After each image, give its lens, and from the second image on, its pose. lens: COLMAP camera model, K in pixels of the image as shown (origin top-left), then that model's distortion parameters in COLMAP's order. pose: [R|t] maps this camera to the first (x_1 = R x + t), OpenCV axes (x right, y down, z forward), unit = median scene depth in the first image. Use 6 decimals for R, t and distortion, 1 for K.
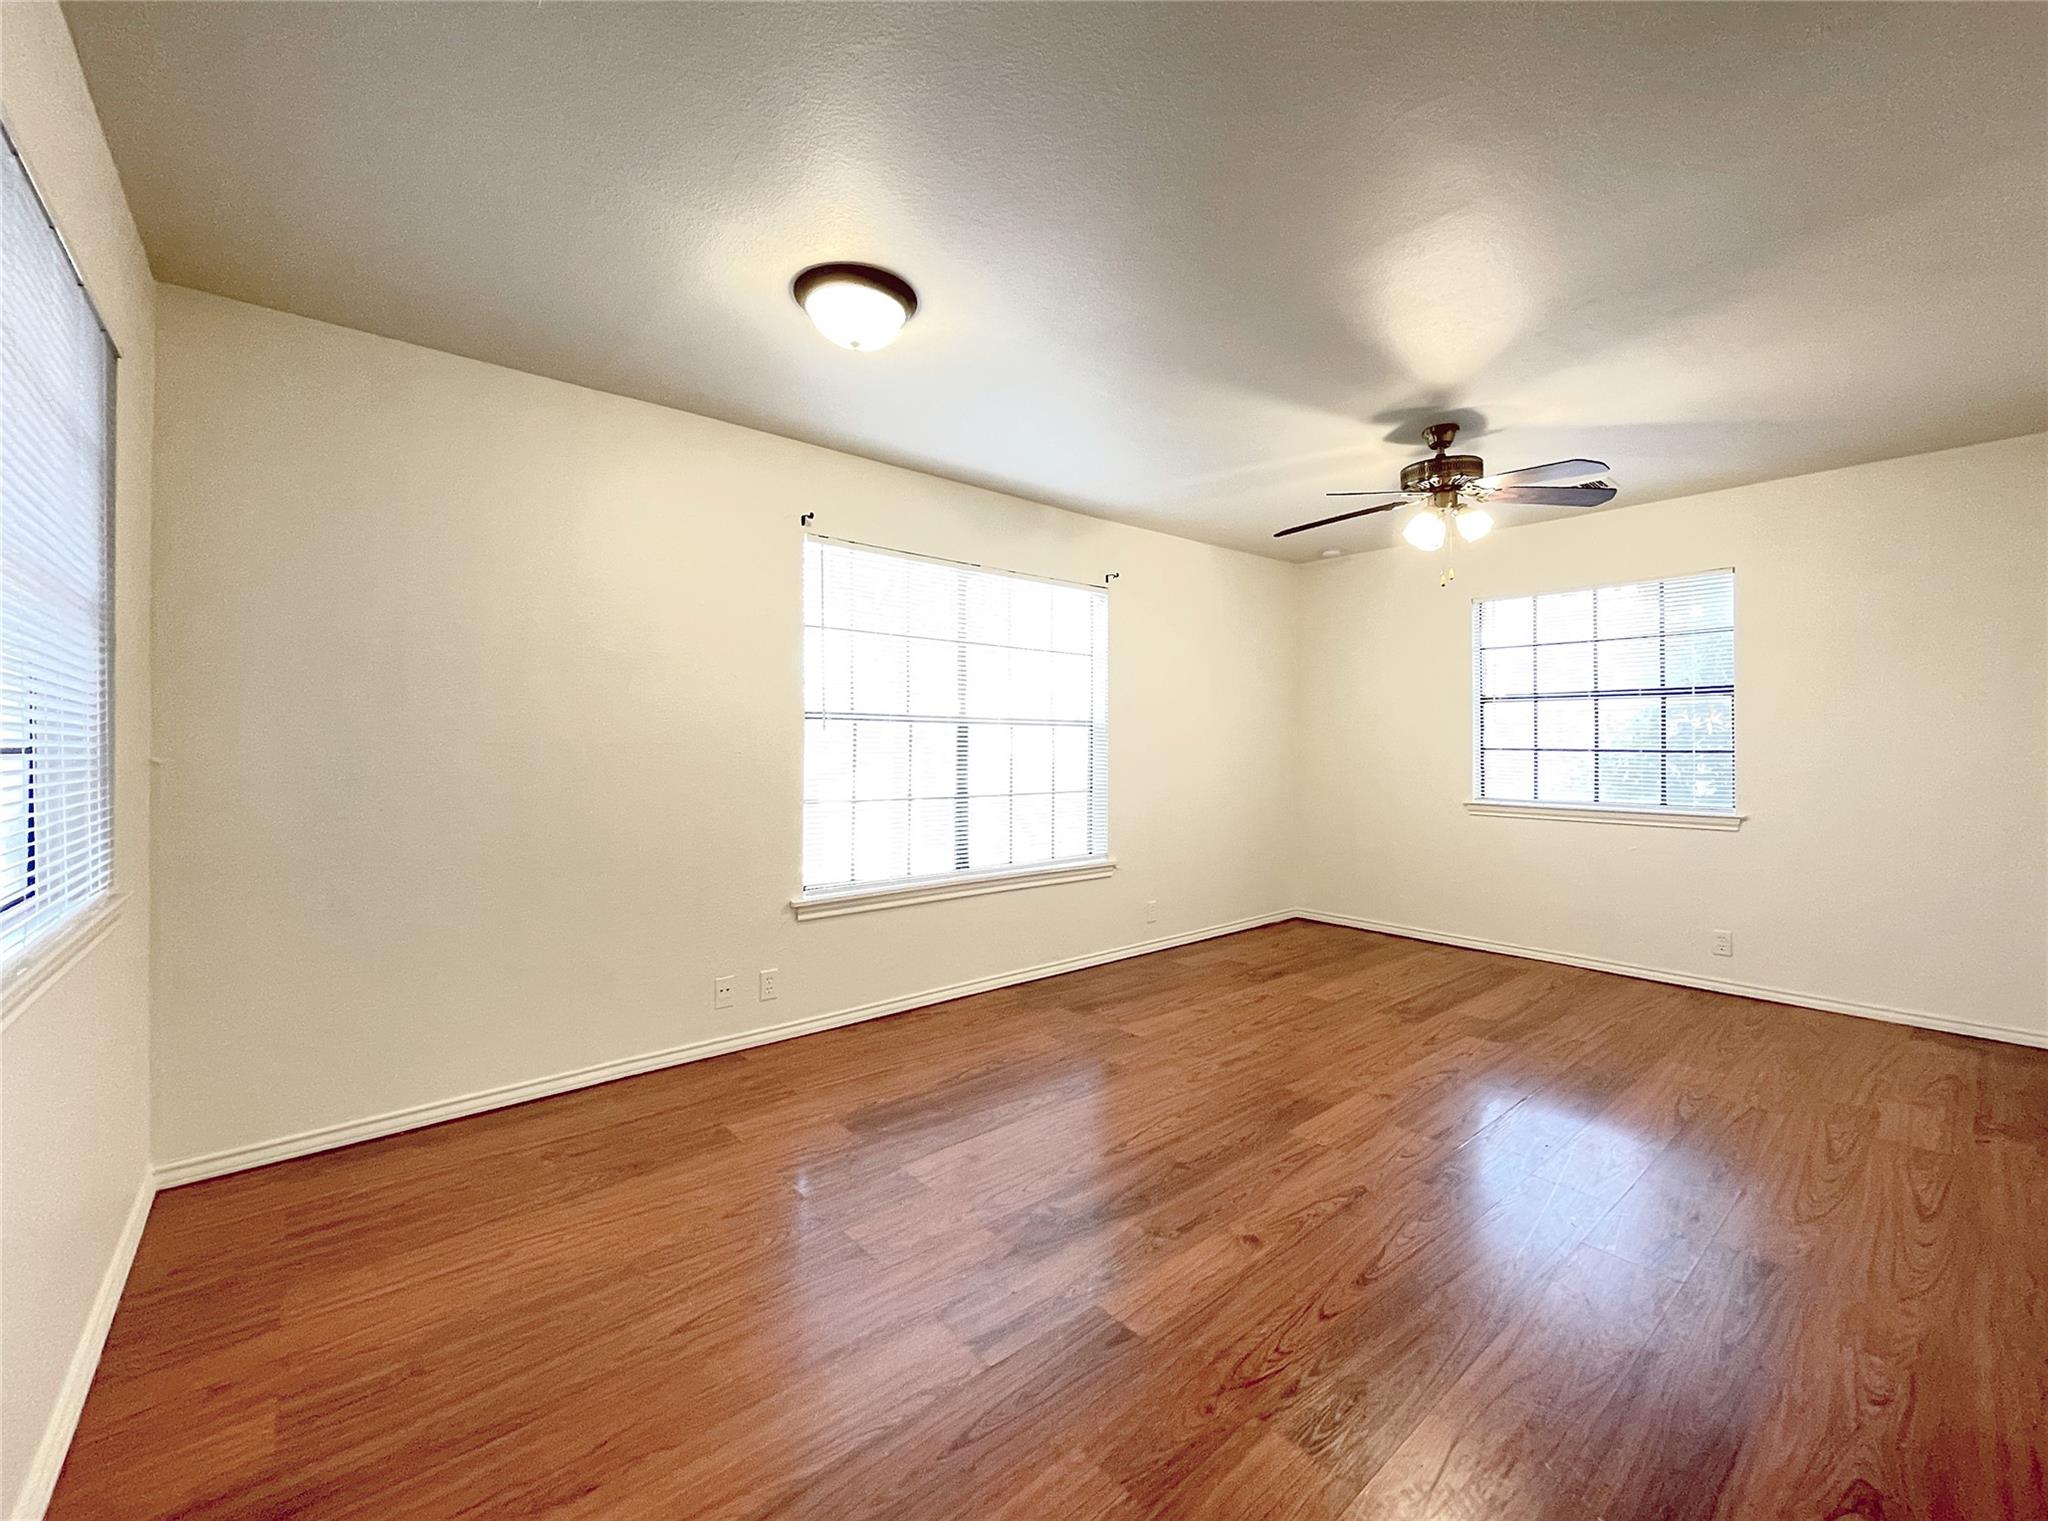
lens RADIAL K [[838.1, 0, 1020.1], [0, 838.1, 747.0], [0, 0, 1]] dist [-0.002385, -0.000698]
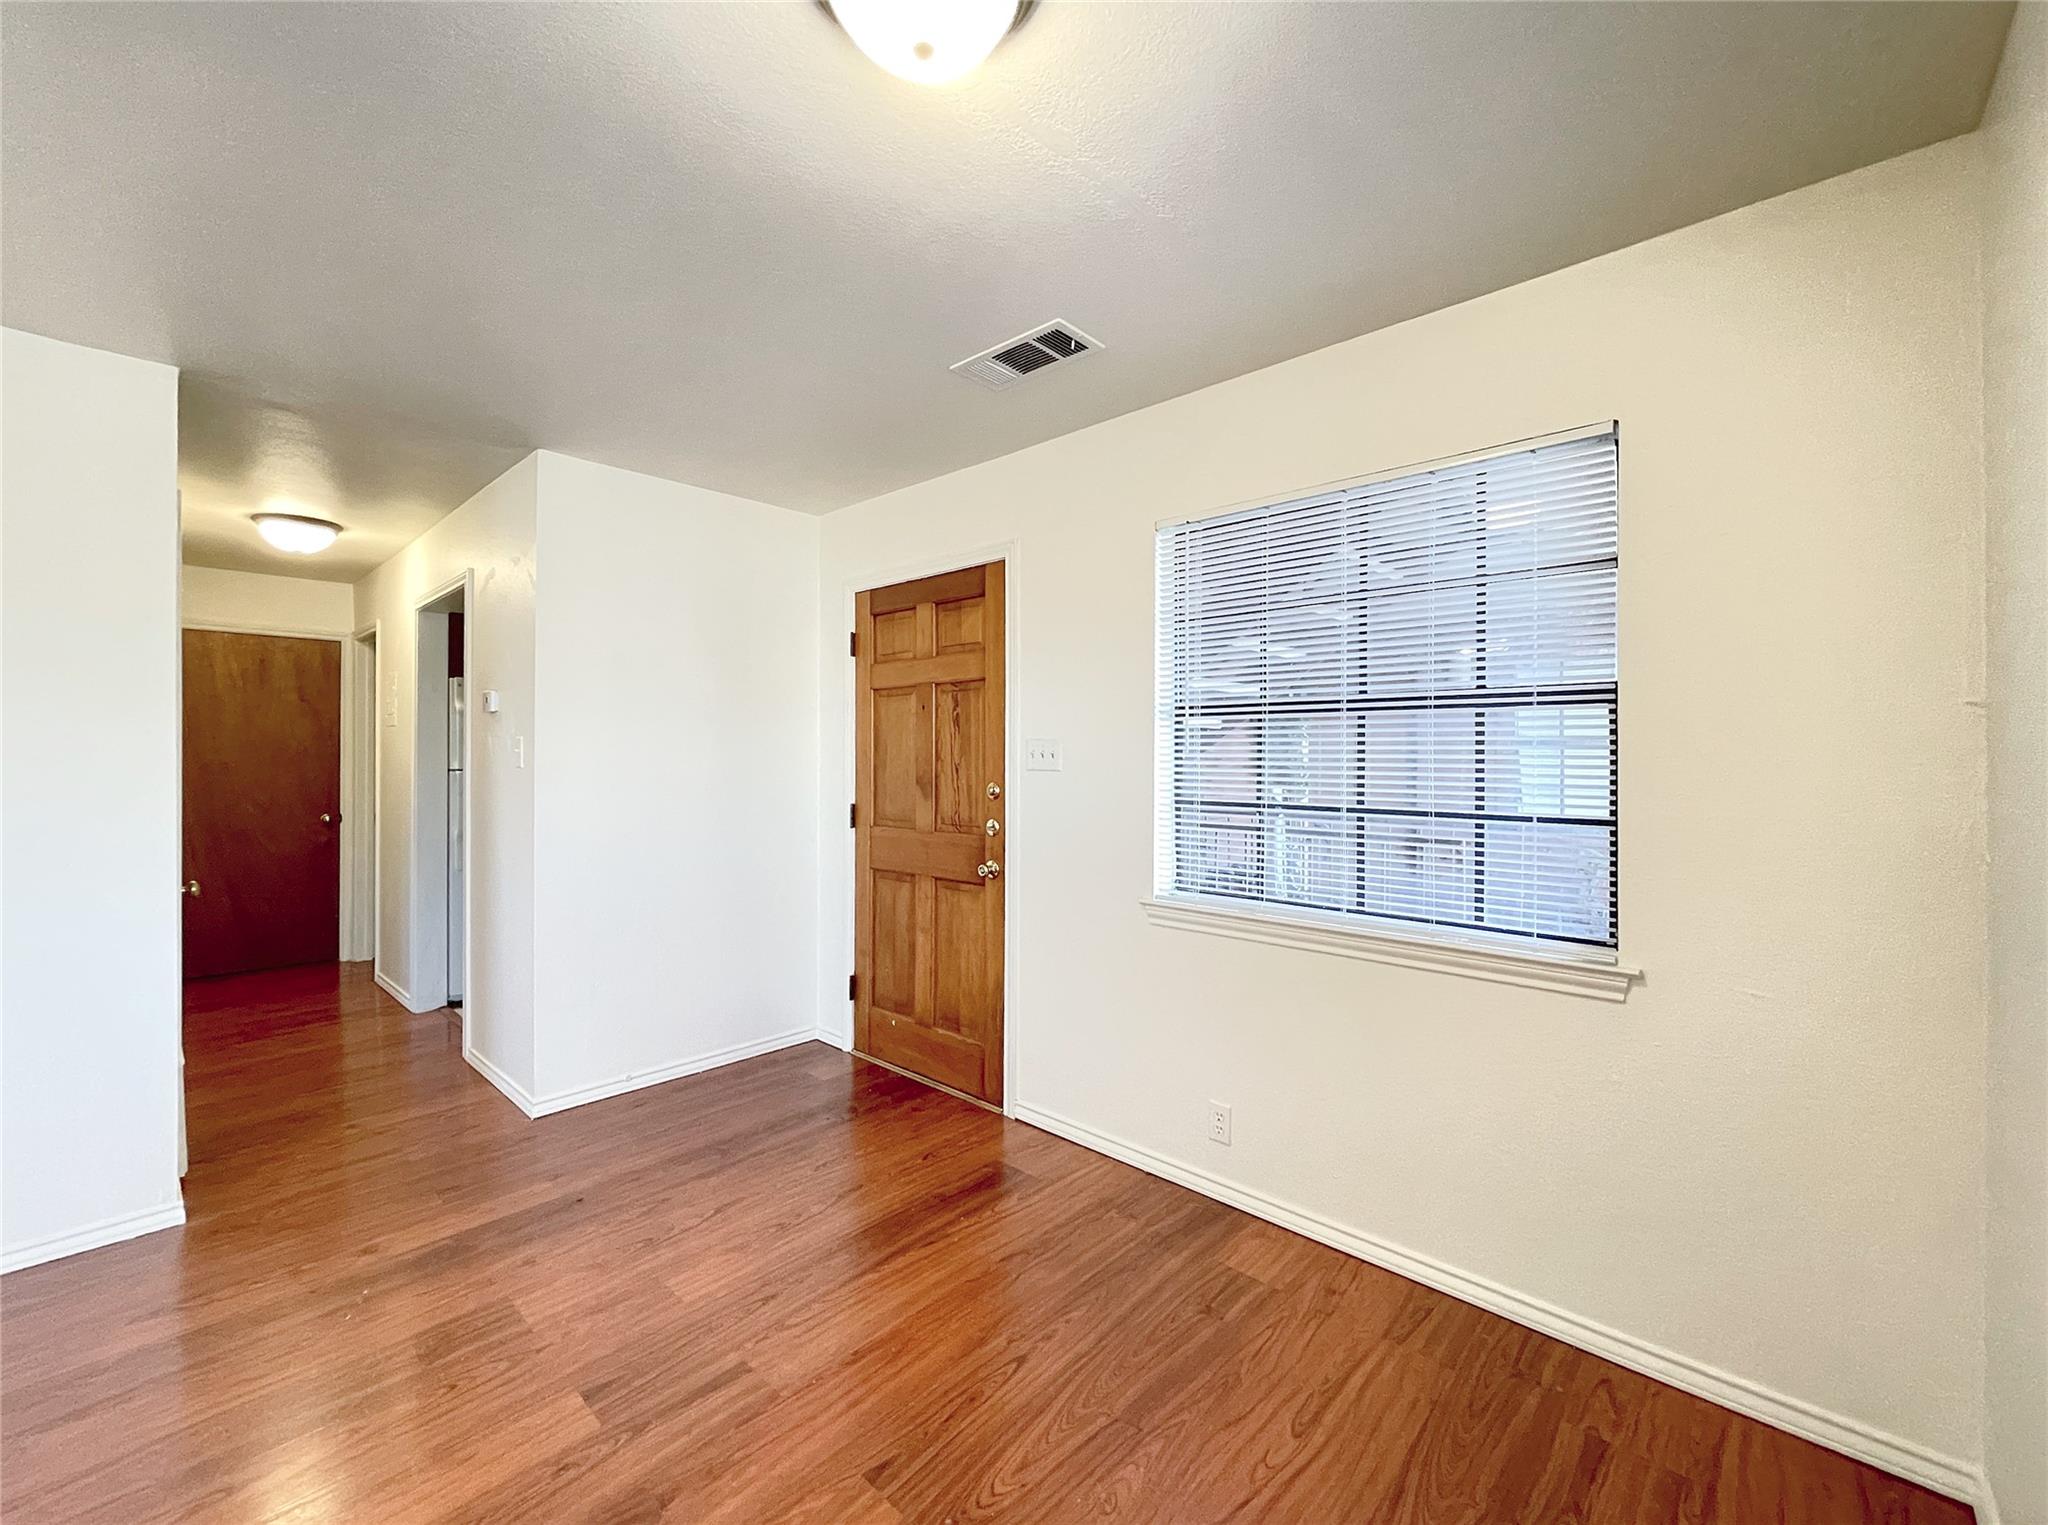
lens RADIAL K [[838.8, 0, 1020.6], [0, 838.8, 750.6], [0, 0, 1]] dist [-0.001146, 0.000370]
pose [[-0.992027, -0.004324, -0.125954, -0.160207], [-0.004639, 0.999987, 0.002204, -0.047959], [0.125943, 0.002771, -0.992034, 1.211829]]
